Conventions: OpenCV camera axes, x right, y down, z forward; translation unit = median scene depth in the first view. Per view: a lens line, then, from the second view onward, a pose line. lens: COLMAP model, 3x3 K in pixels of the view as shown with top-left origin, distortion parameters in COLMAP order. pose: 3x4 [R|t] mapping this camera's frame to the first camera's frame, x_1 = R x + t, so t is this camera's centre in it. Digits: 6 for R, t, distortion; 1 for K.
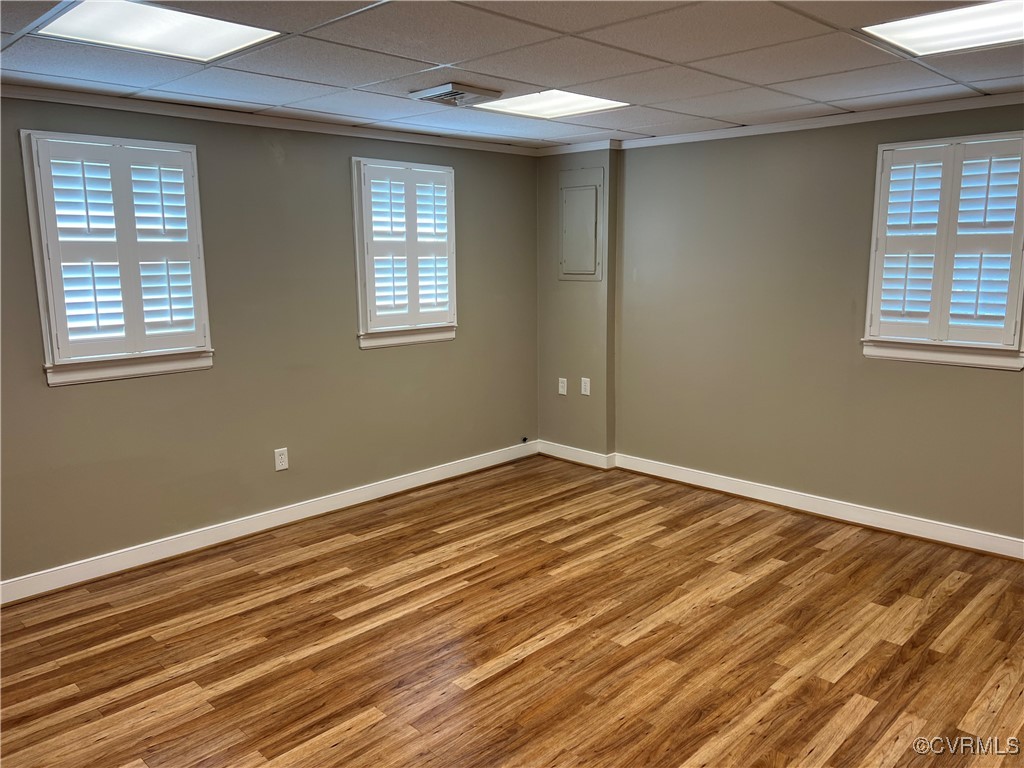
lens RADIAL K [[774.3, 0, 516.9], [0, 774.3, 380.8], [0, 0, 1]] dist [0.036952, 0.006512]
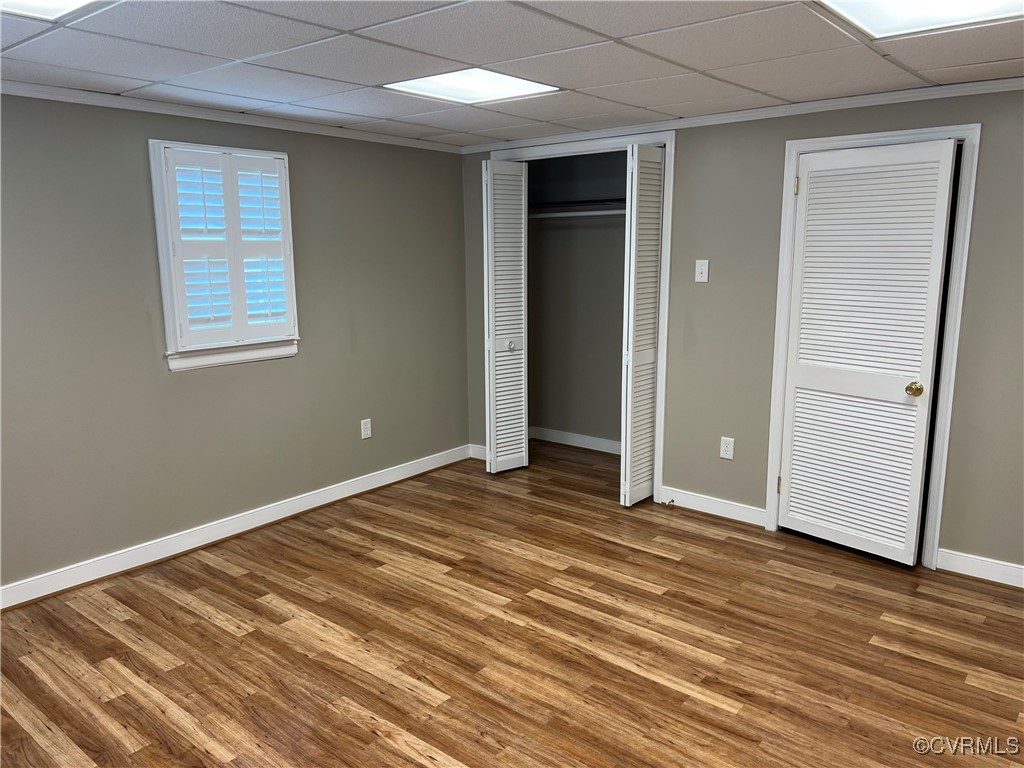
lens RADIAL K [[774.3, 0, 519.6], [0, 774.3, 387.6], [0, 0, 1]] dist [0.036952, 0.006512]
pose [[-0.090218, -0.173133, 0.980758, -0.619101], [0.173355, 0.967010, 0.186653, -0.141012], [-0.980718, 0.186859, -0.057228, 0.819243]]
